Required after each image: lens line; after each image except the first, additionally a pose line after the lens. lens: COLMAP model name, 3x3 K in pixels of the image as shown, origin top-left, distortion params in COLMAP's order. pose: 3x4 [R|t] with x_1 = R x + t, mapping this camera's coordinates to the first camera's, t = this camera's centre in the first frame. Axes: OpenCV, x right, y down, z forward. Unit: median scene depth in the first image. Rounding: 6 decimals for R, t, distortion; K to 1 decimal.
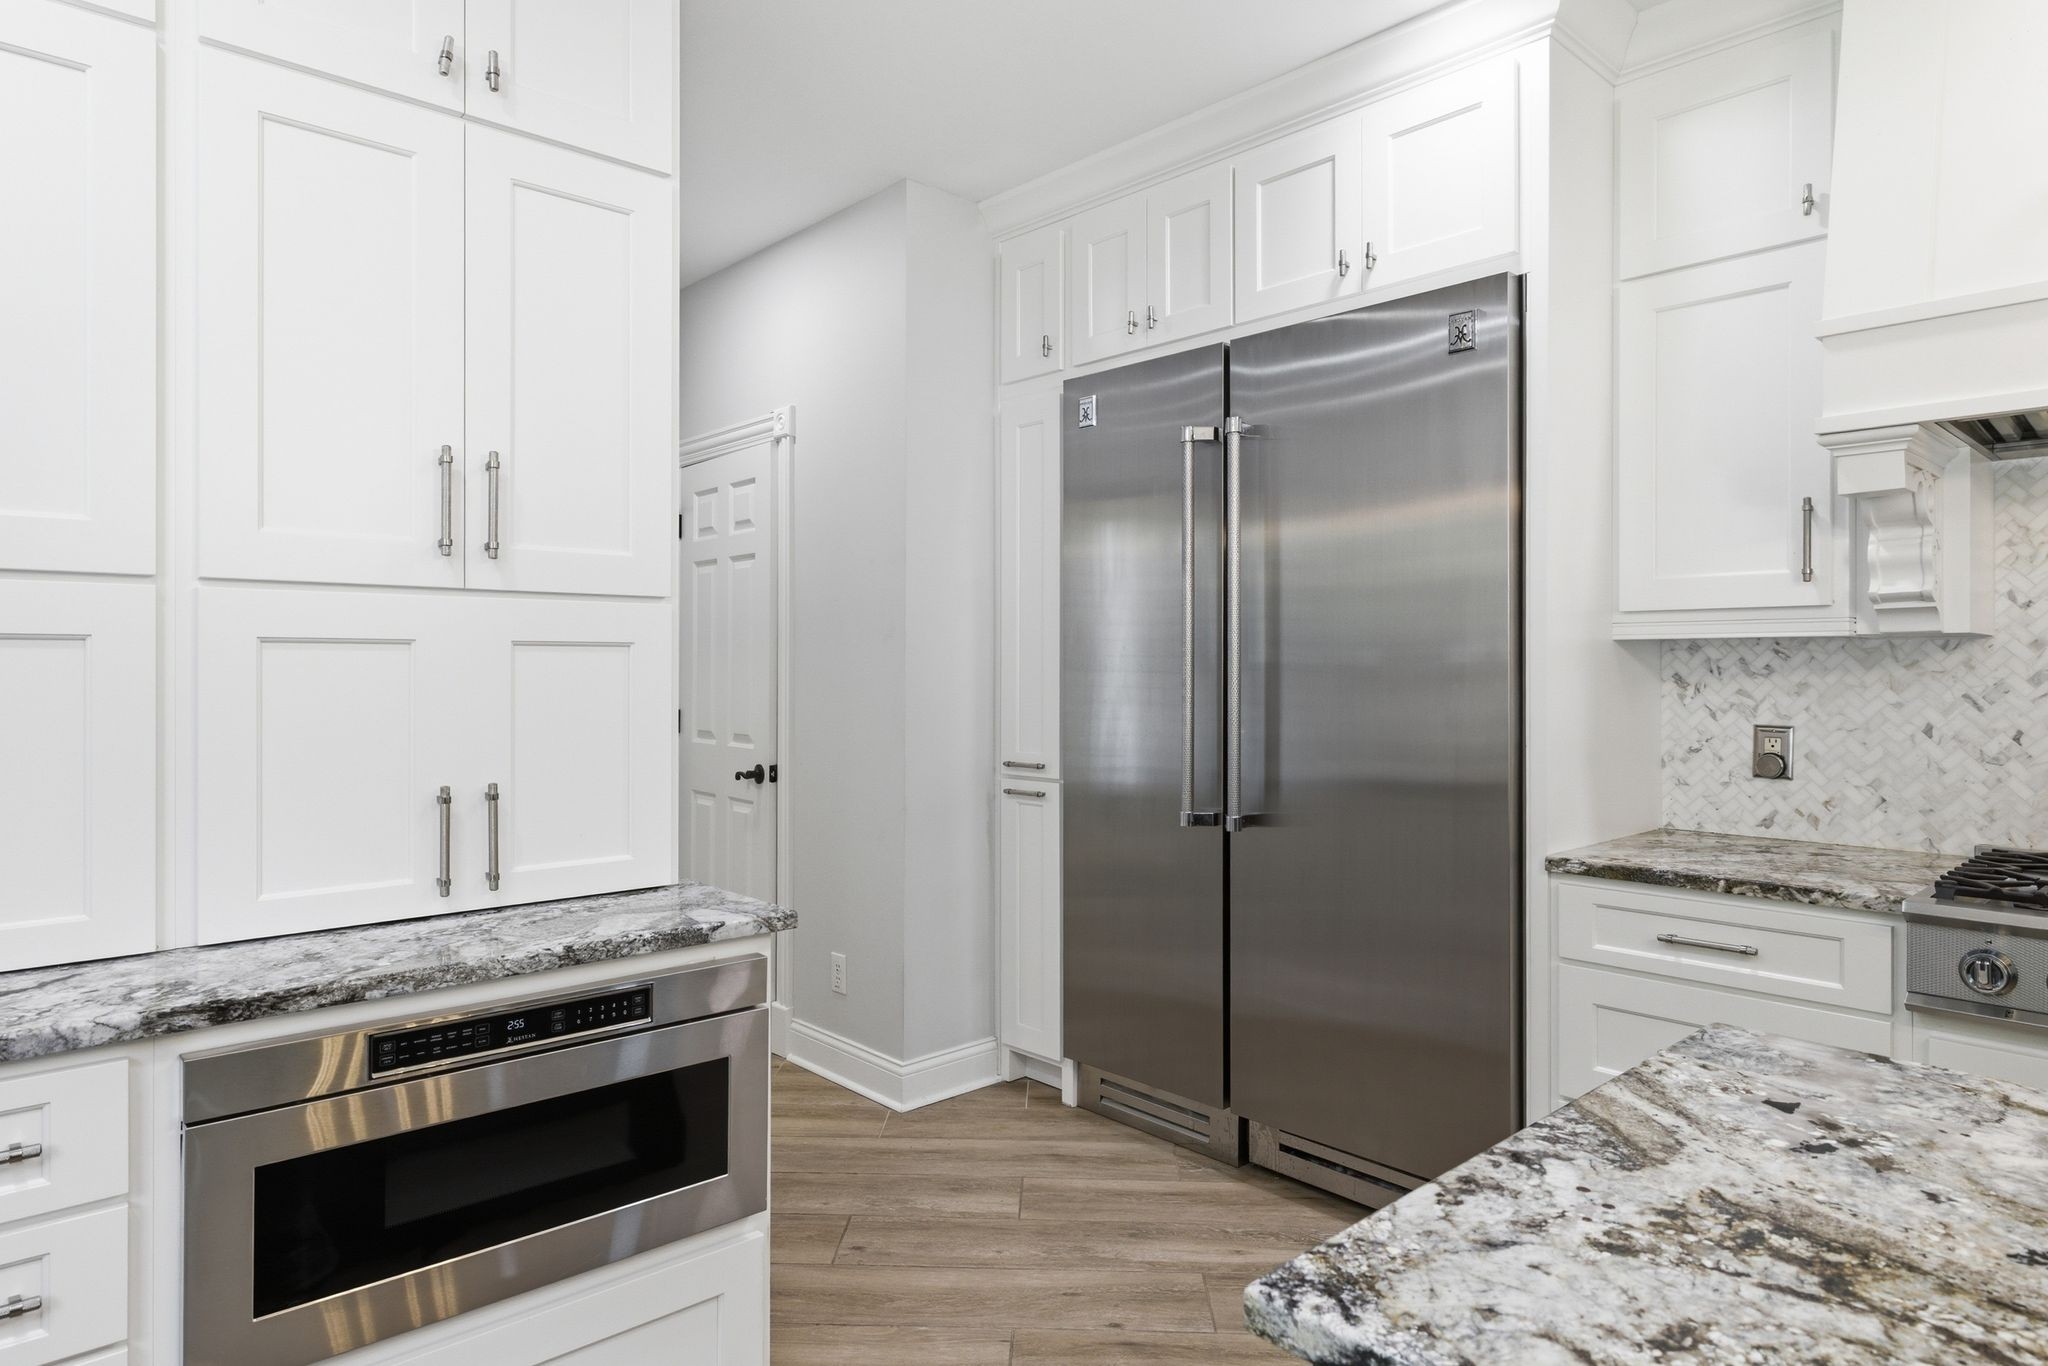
lens RADIAL K [[1216.7, 0, 1024.0], [0, 1216.7, 683.0], [0, 0, 1]] dist [0.004810, 0.000009]
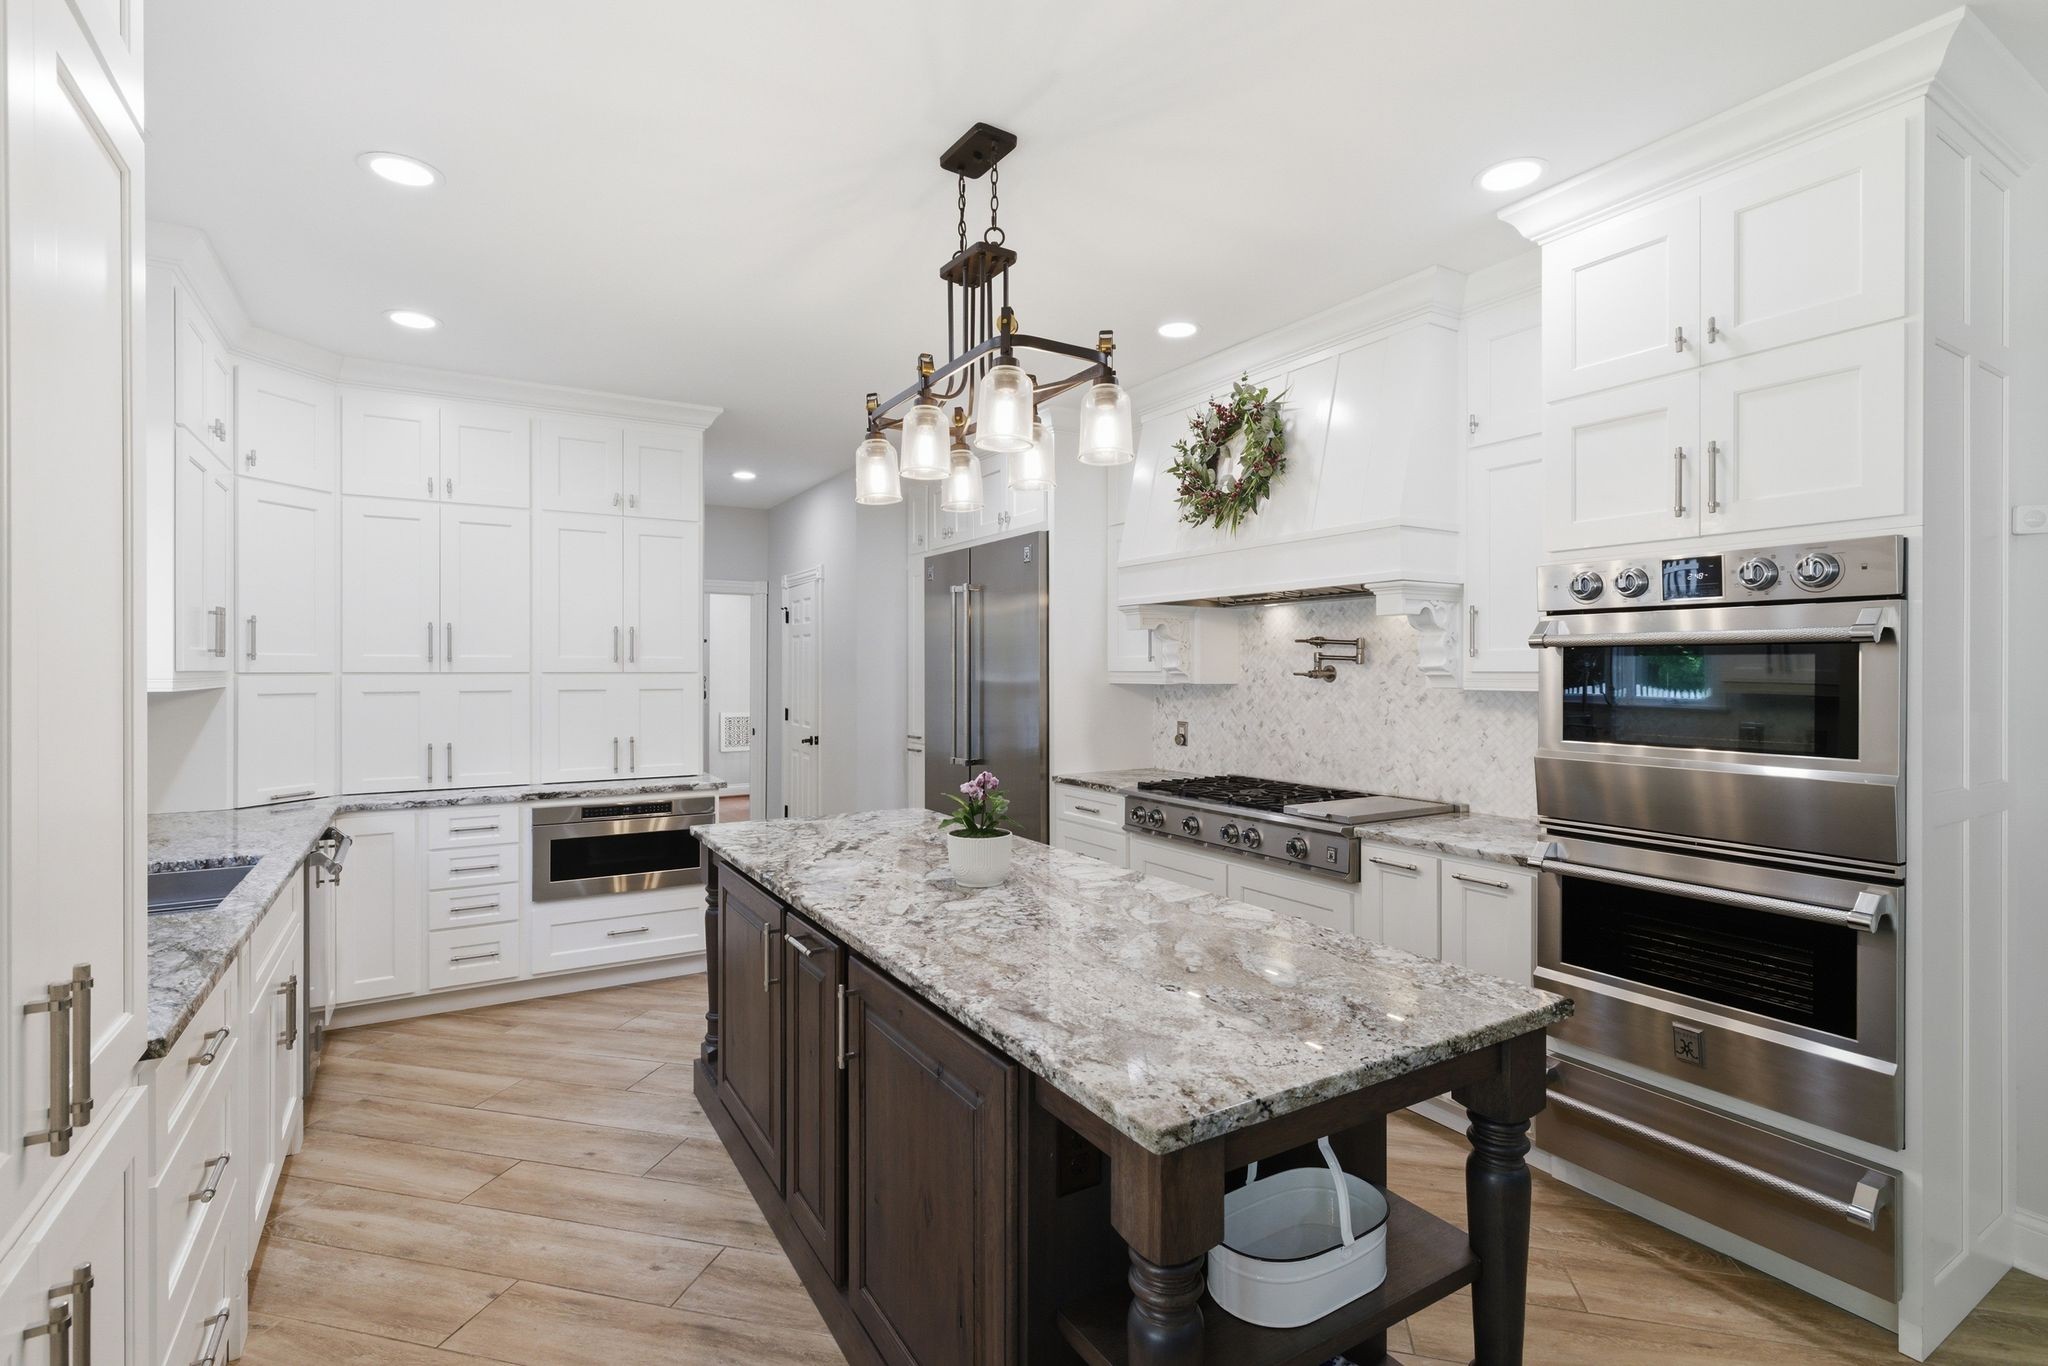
lens RADIAL K [[960.4, 0, 1024.0], [0, 960.4, 683.0], [0, 0, 1]] dist [-0.001036, 0.000012]
pose [[0.980589, 0.001625, -0.196068, 0.983809], [-0.001244, 0.999997, 0.002068, -0.057502], [0.196071, -0.001784, 0.980588, -1.143530]]
